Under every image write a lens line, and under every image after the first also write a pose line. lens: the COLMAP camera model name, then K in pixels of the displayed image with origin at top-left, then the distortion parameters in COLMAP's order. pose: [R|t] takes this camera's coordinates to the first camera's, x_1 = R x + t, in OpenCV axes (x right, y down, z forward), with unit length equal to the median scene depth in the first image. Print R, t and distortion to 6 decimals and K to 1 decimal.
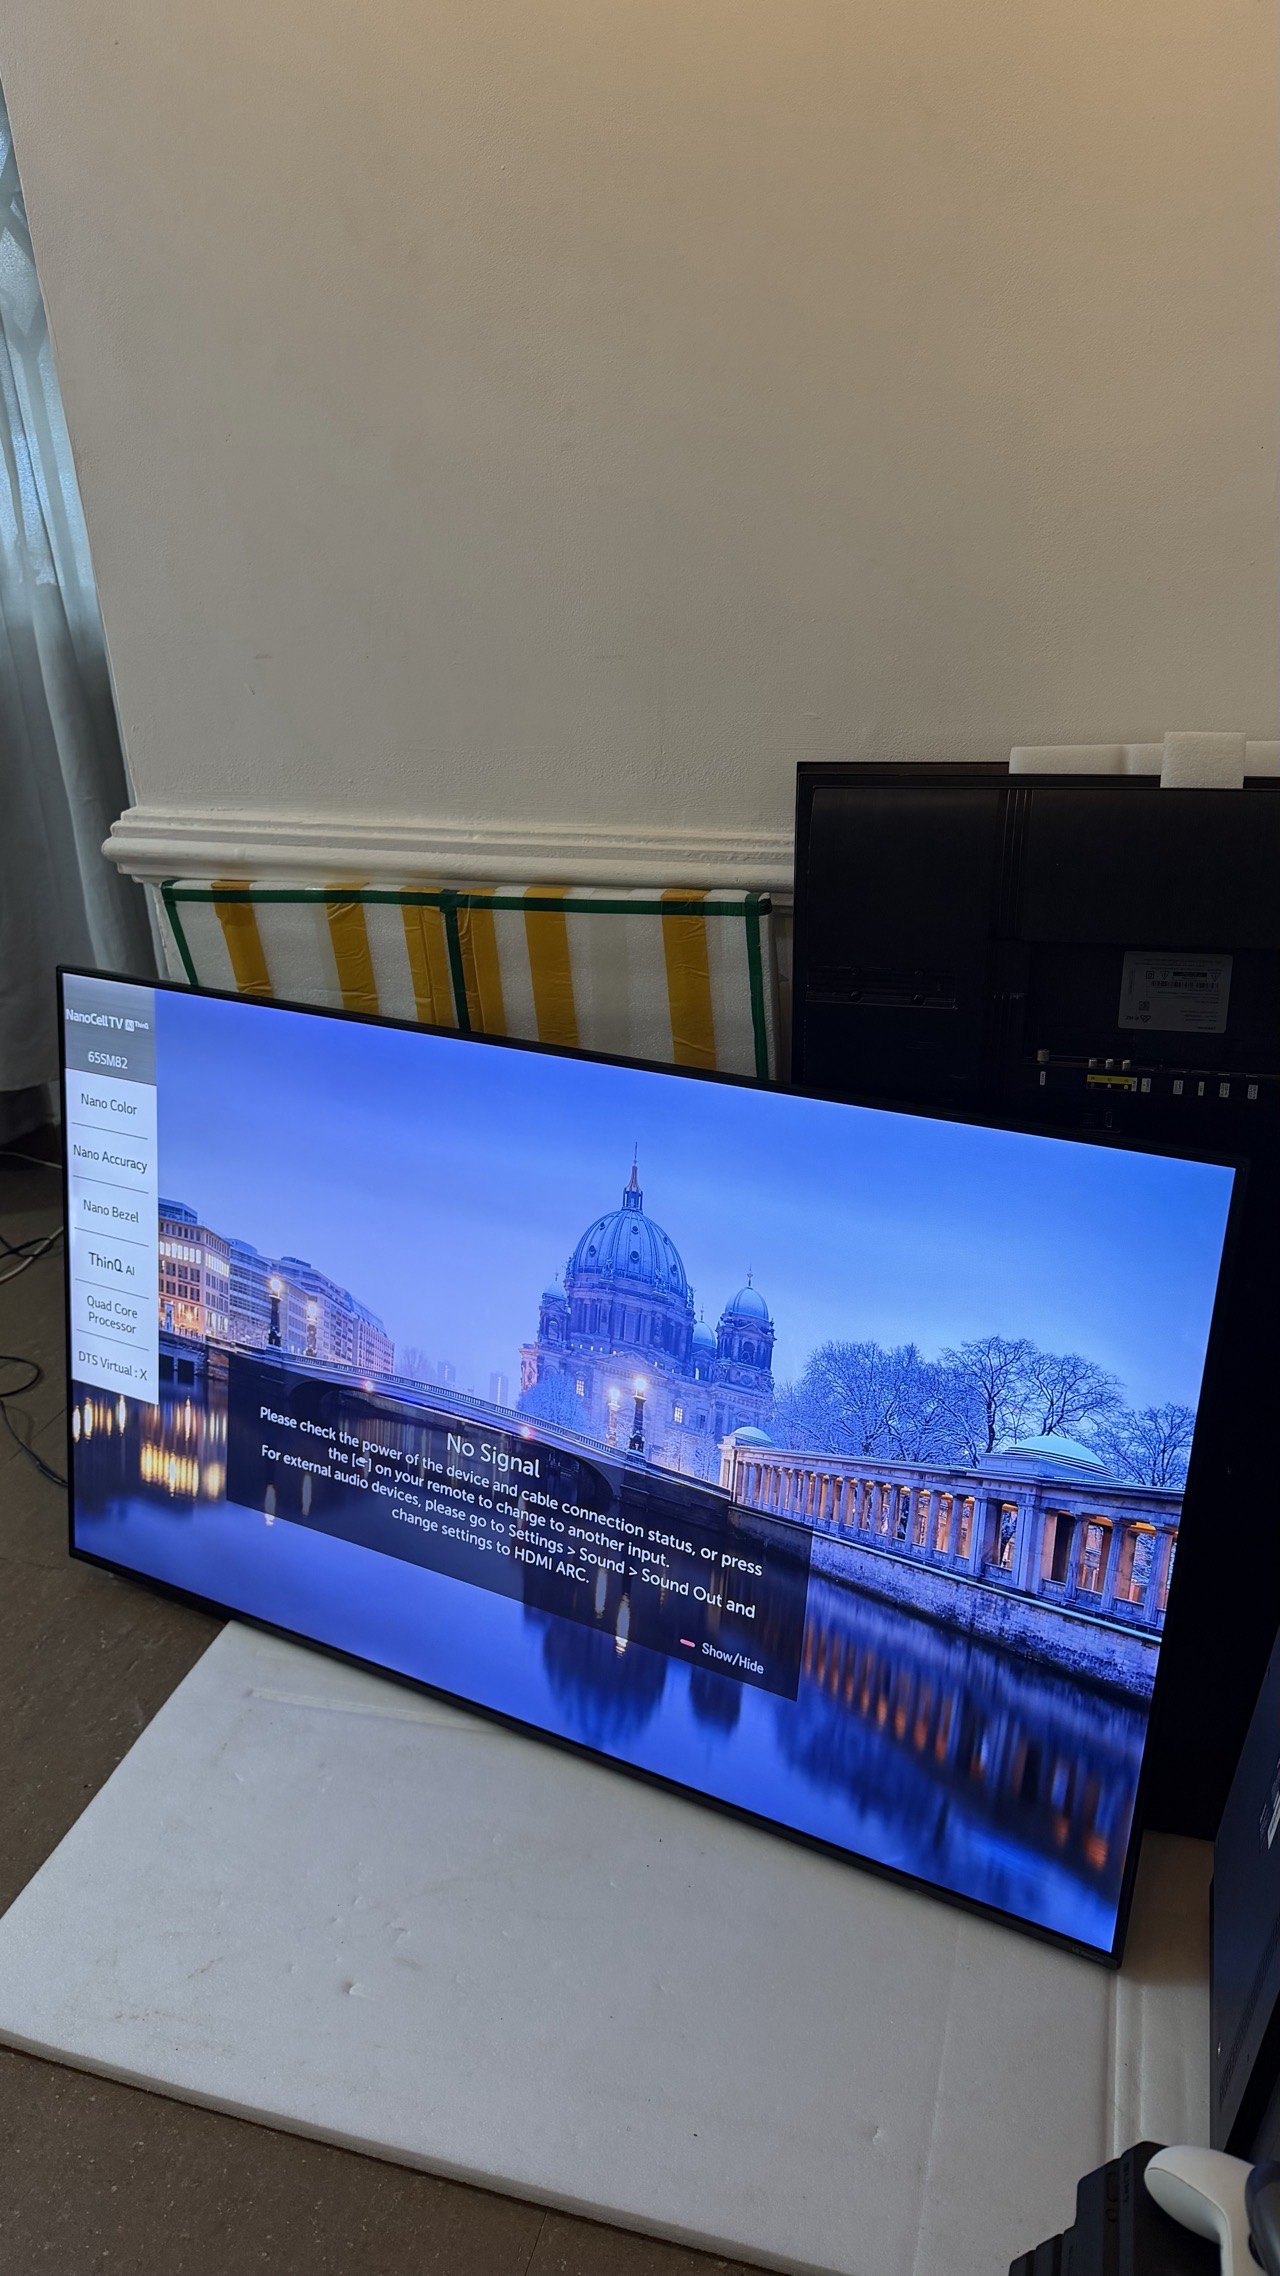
lens RADIAL K [[1592.2, 0, 635.3], [0, 1592.2, 1153.5], [0, 0, 1]] dist [0.057496, -0.056442]
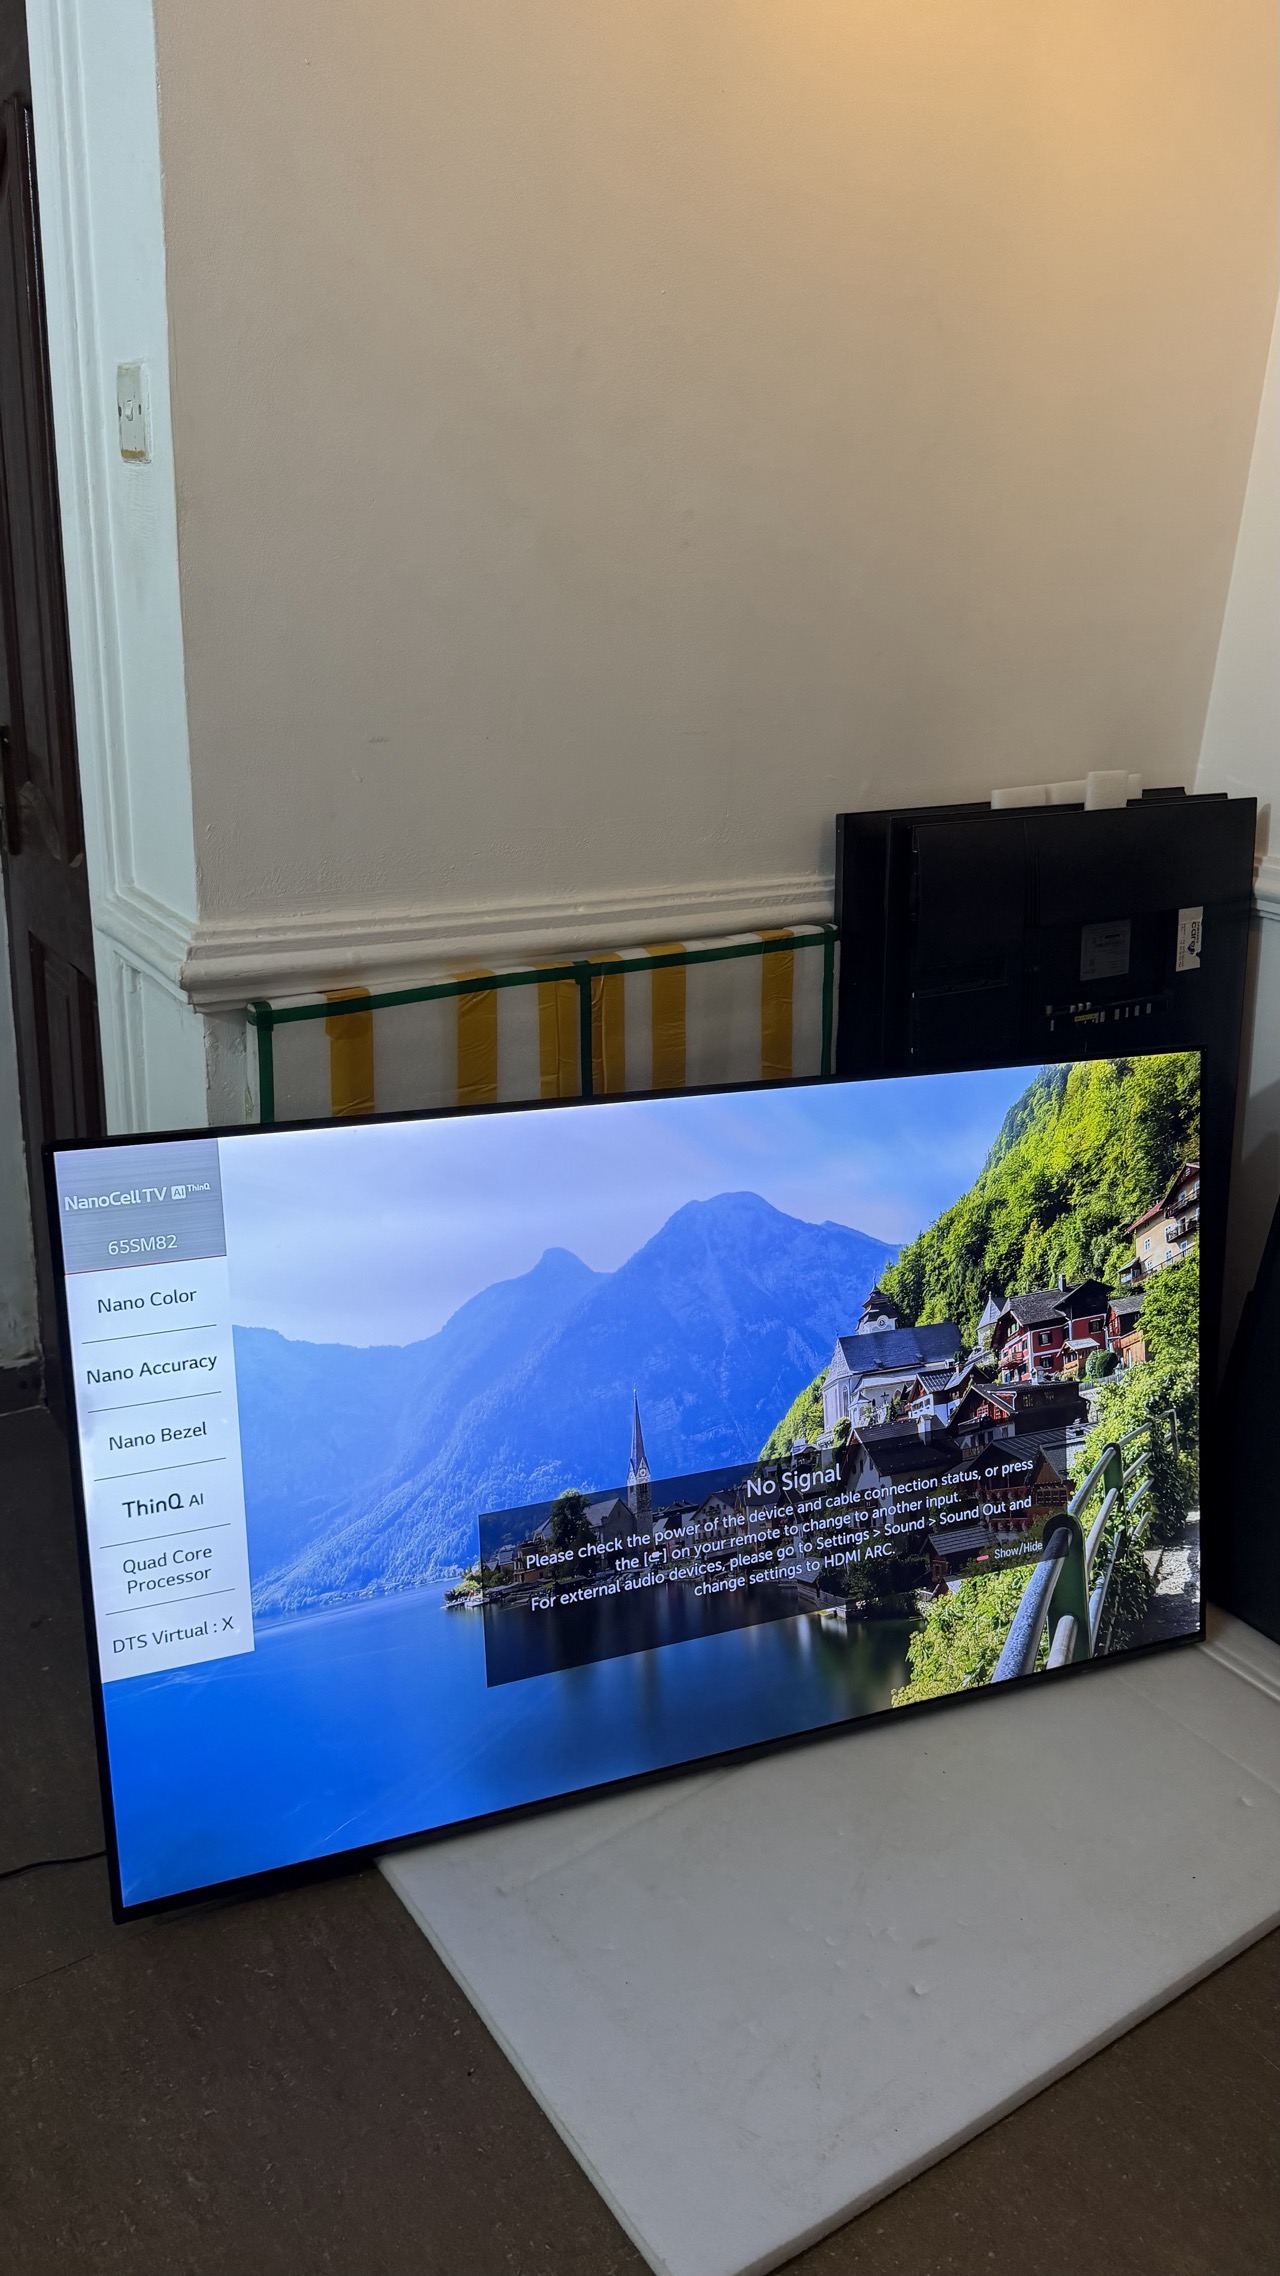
lens RADIAL K [[1592.2, 0, 626.8], [0, 1592.2, 1152.0], [0, 0, 1]] dist [0.057496, -0.056442]
pose [[0.625545, -0.201350, 0.753758, -0.891481], [0.267852, 0.962827, 0.034908, -0.076769], [-0.732768, 0.180059, 0.656224, 0.338965]]
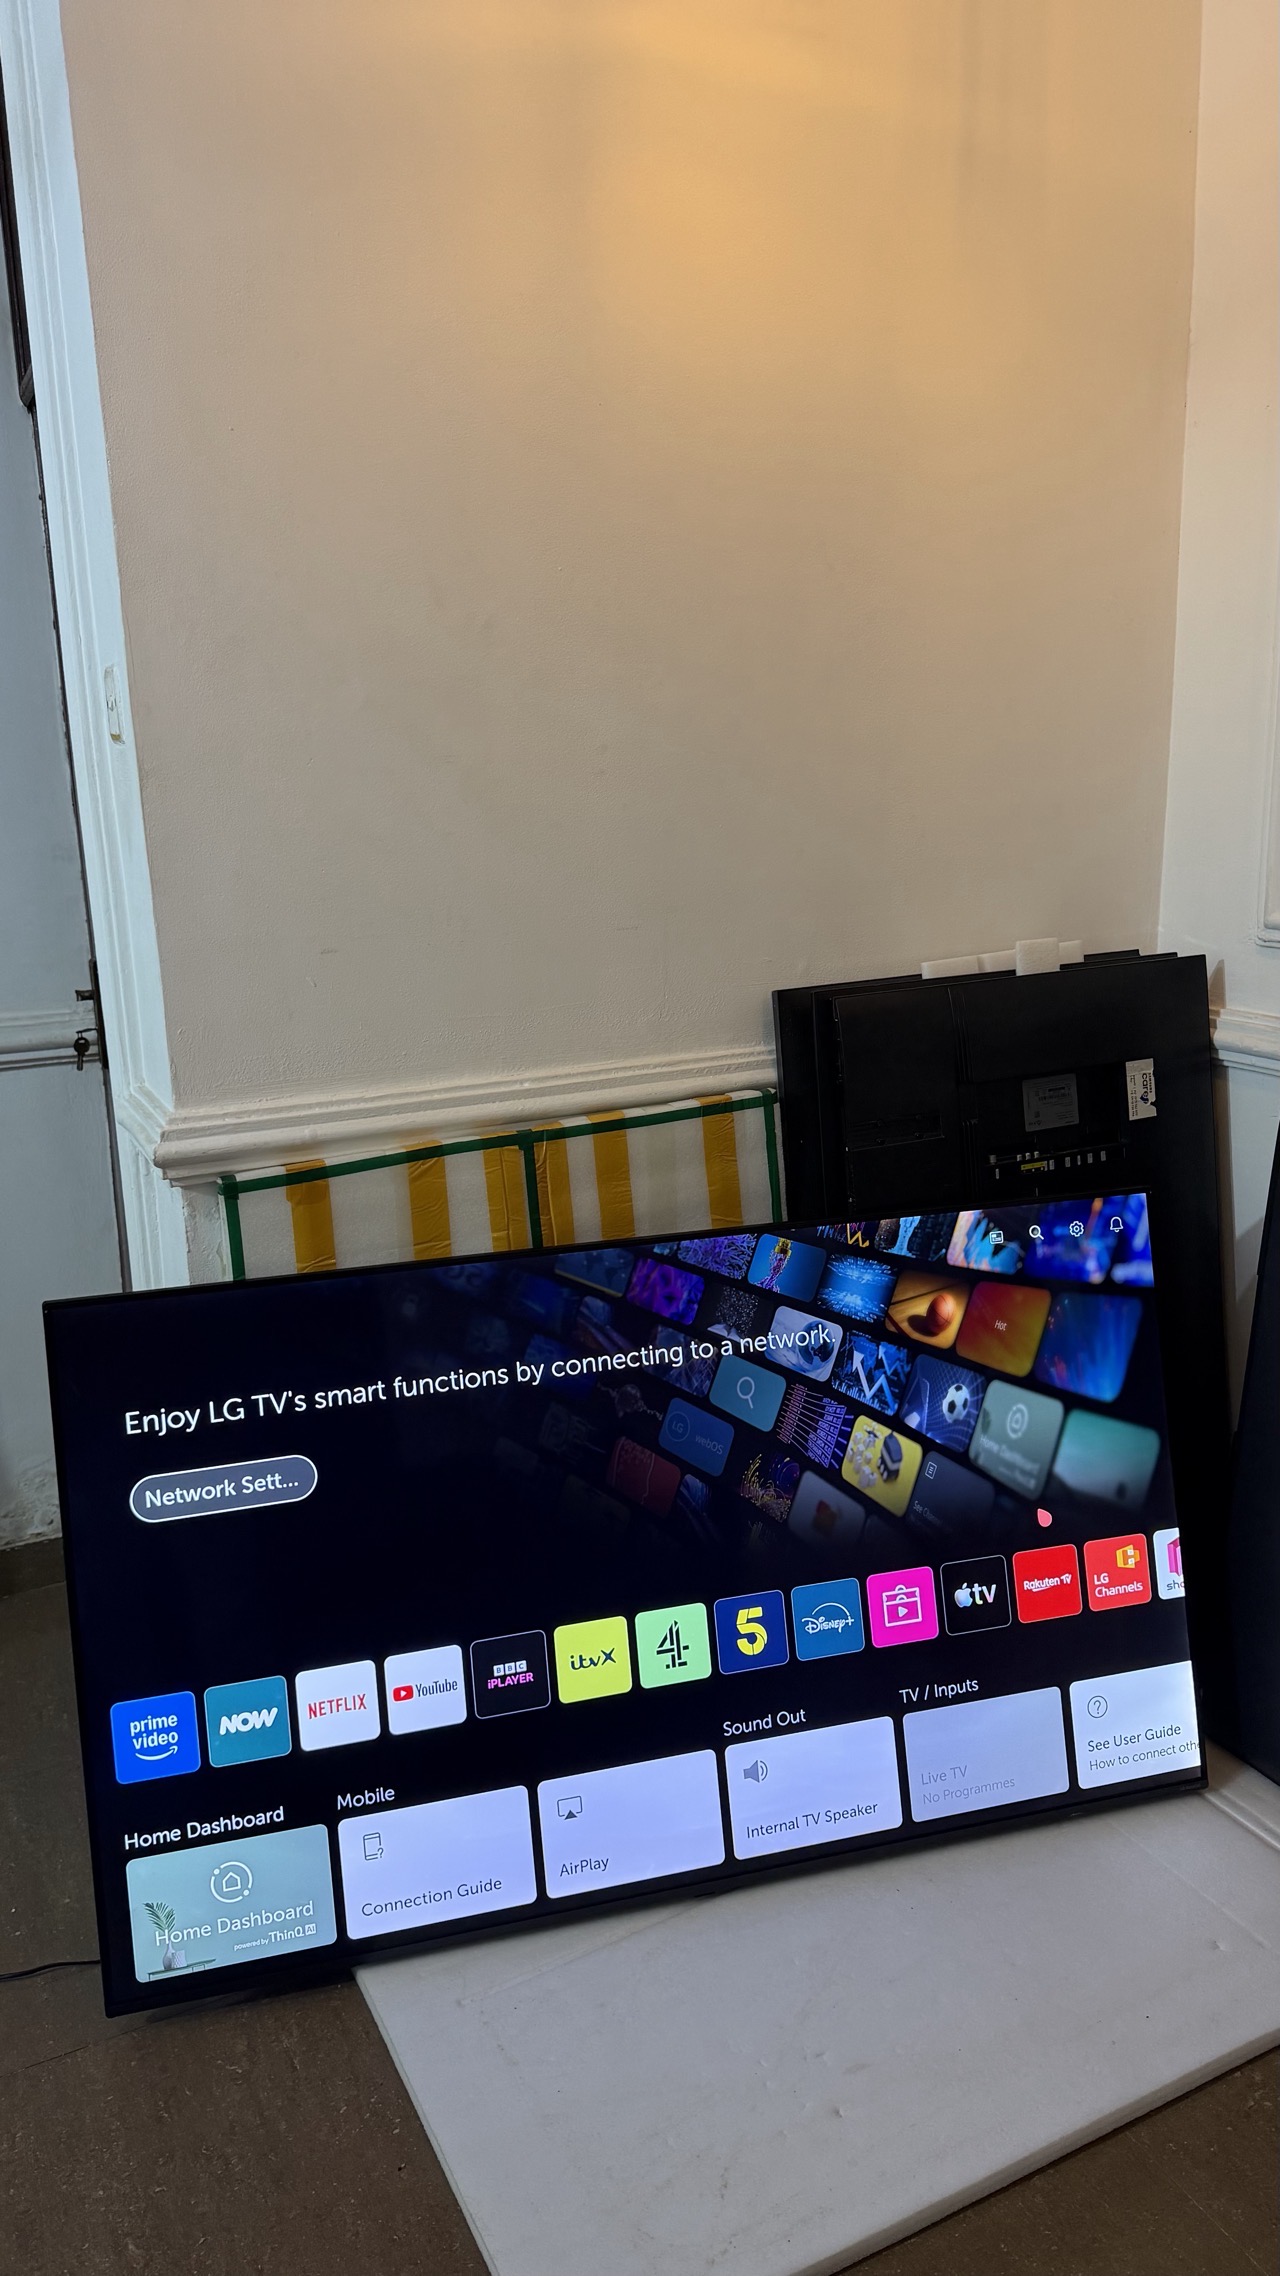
lens RADIAL K [[1592.2, 0, 628.4], [0, 1592.2, 1143.6], [0, 0, 1]] dist [0.057496, -0.056442]
pose [[0.724692, -0.133463, 0.676024, -0.840326], [0.293059, 0.947612, -0.127077, 0.010869], [-0.623648, 0.290207, 0.725839, 0.129025]]
